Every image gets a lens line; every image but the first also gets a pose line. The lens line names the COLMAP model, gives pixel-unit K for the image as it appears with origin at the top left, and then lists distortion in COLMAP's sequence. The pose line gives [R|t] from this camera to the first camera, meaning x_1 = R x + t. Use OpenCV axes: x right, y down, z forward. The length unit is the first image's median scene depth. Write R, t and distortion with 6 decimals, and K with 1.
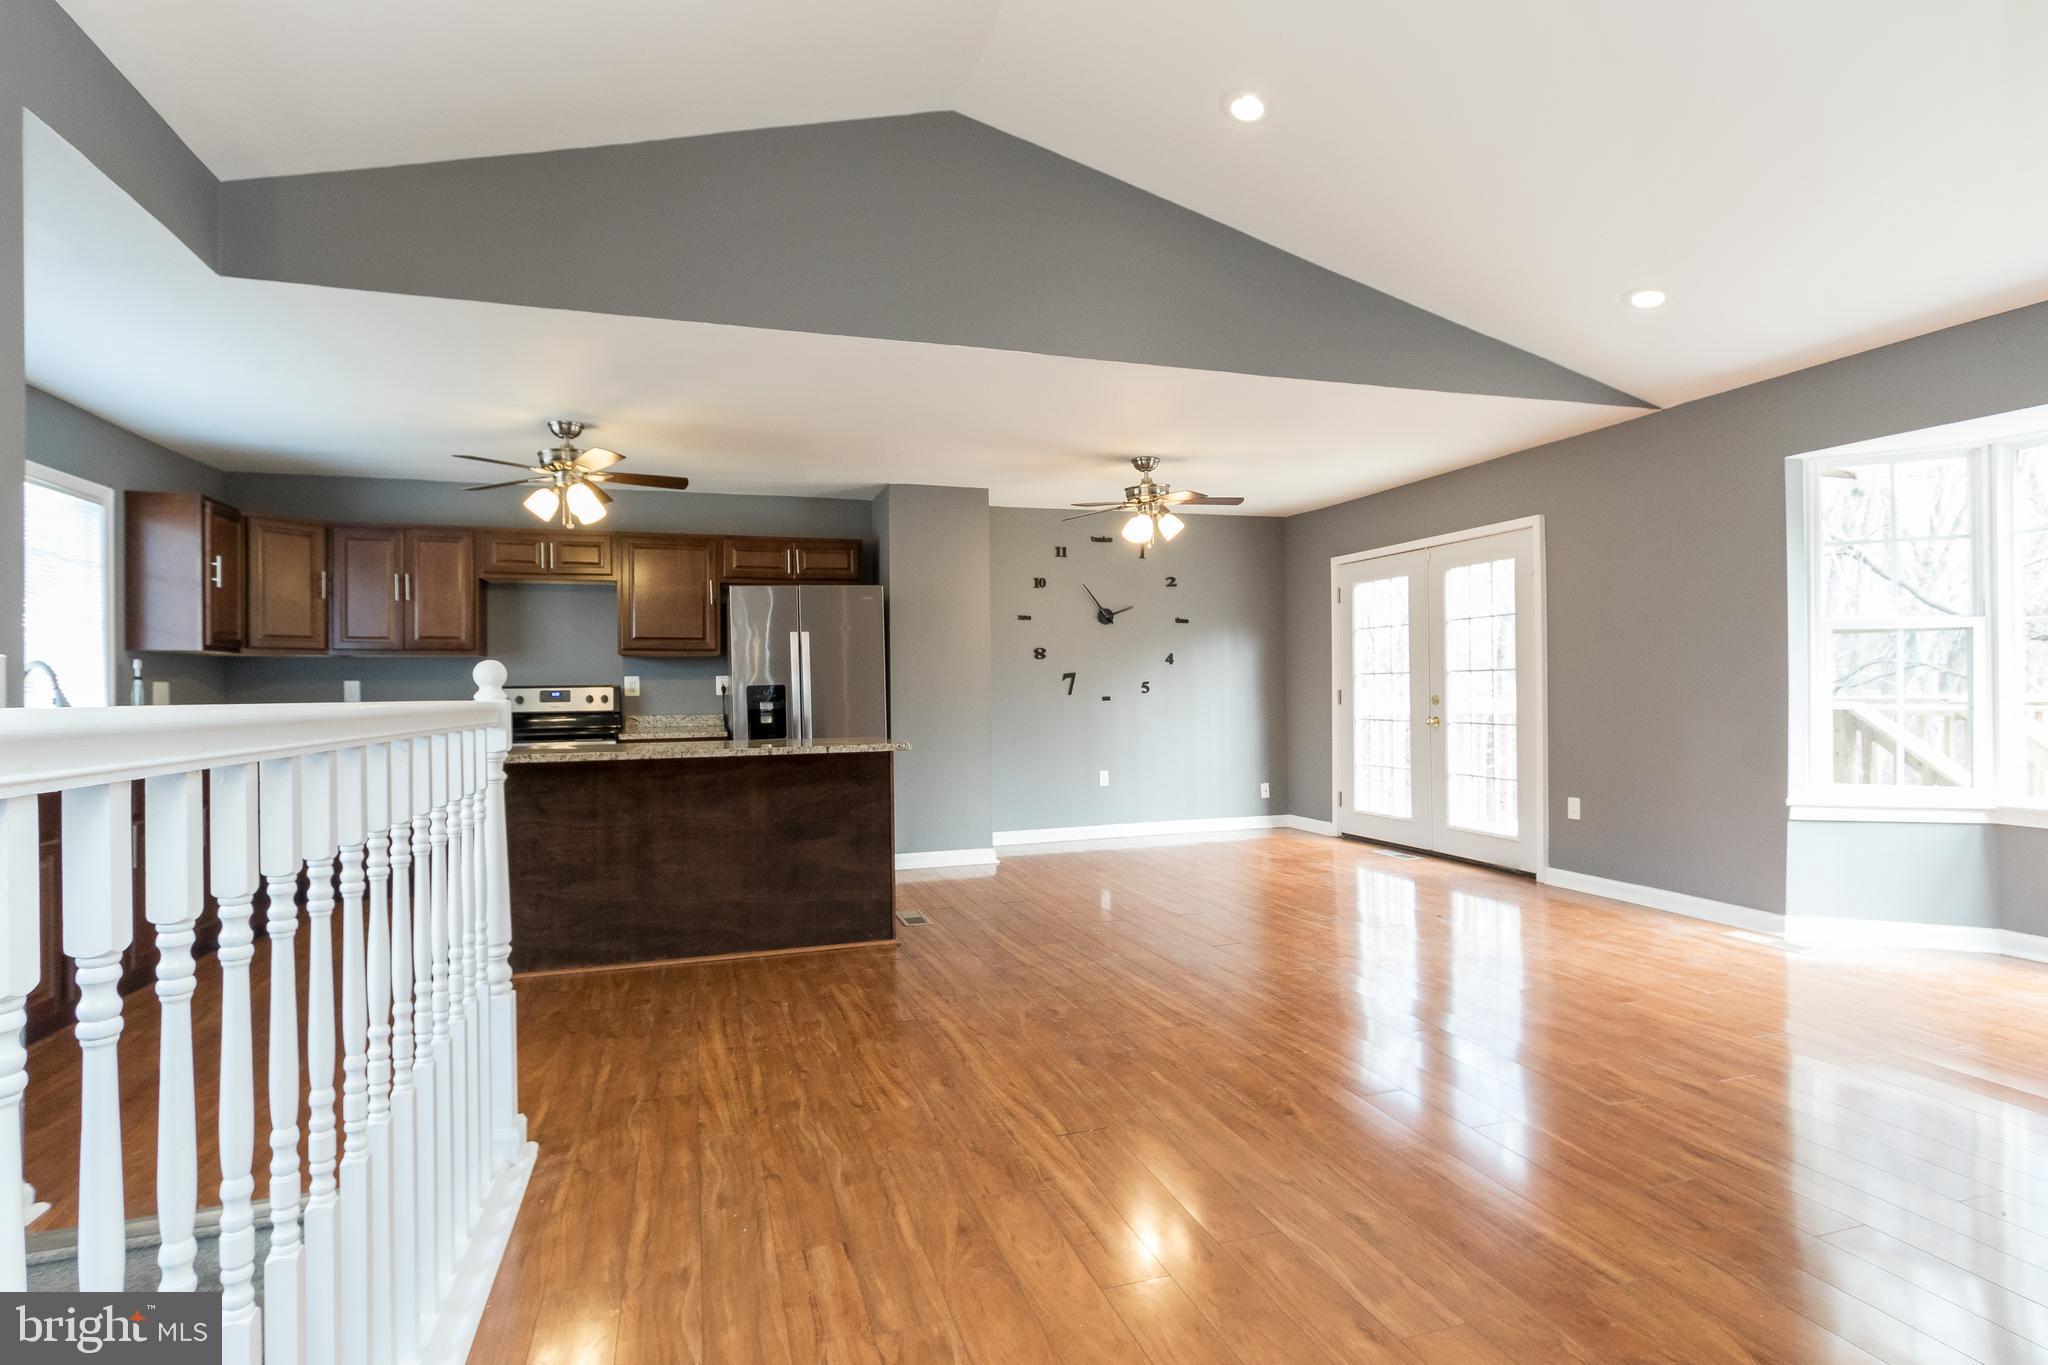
lens RADIAL K [[982.1, 0, 1008.5], [0, 982.1, 691.1], [0, 0, 1]] dist [0.007075, -0.000957]
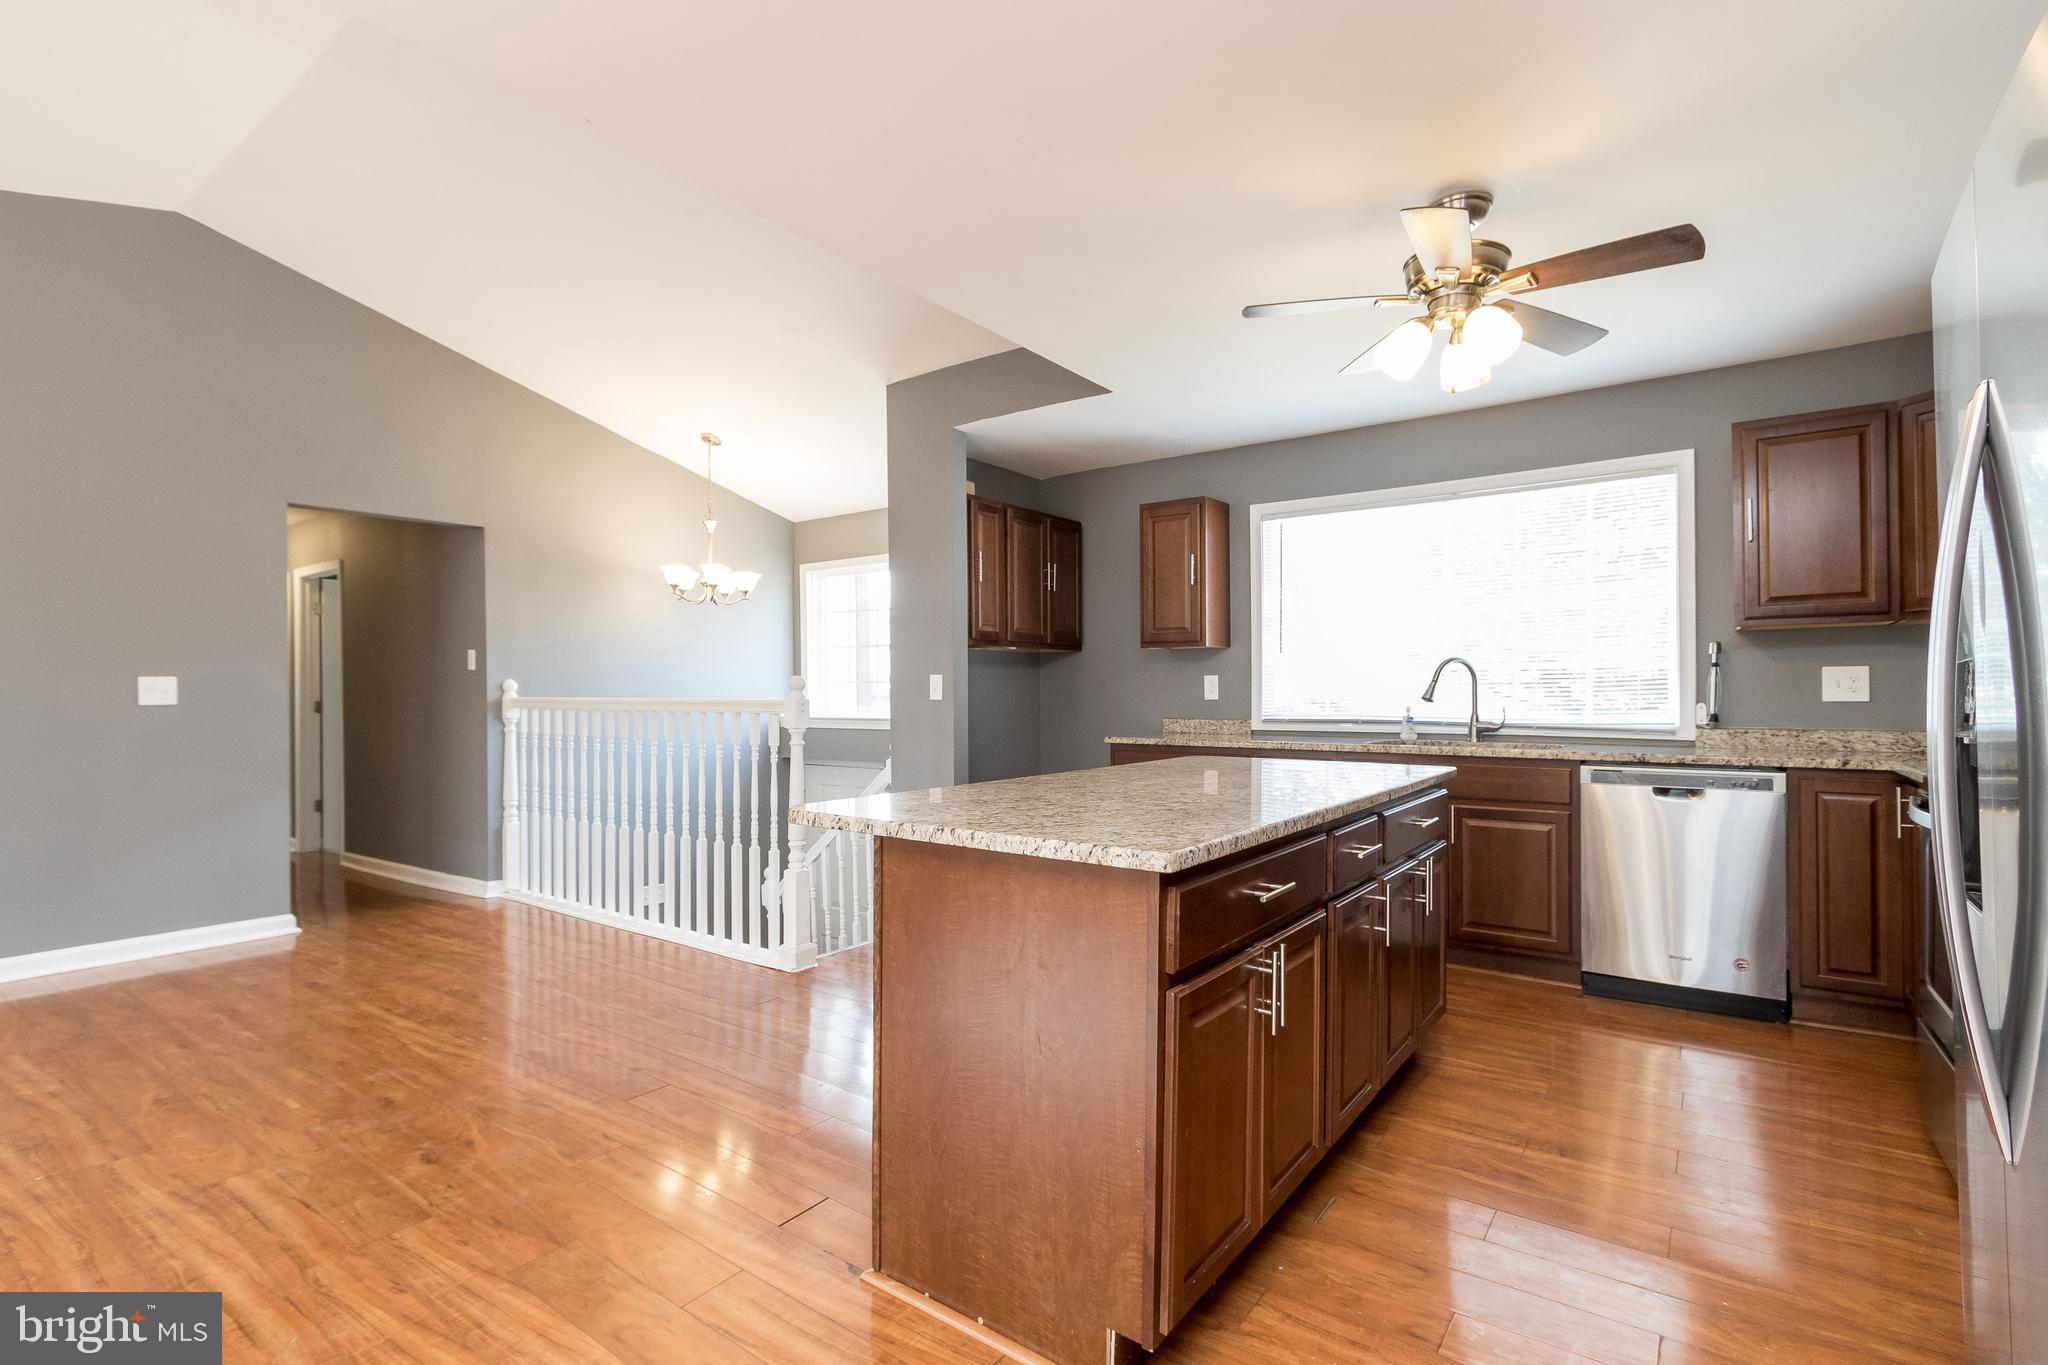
lens RADIAL K [[982.1, 0, 1056.5], [0, 982.1, 689.4], [0, 0, 1]] dist [0.007075, -0.000957]
pose [[-0.800006, 0.019382, -0.599678, 0.071744], [0.017409, 0.999807, 0.009088, -0.009051], [0.599739, -0.003169, -0.800189, 1.271915]]
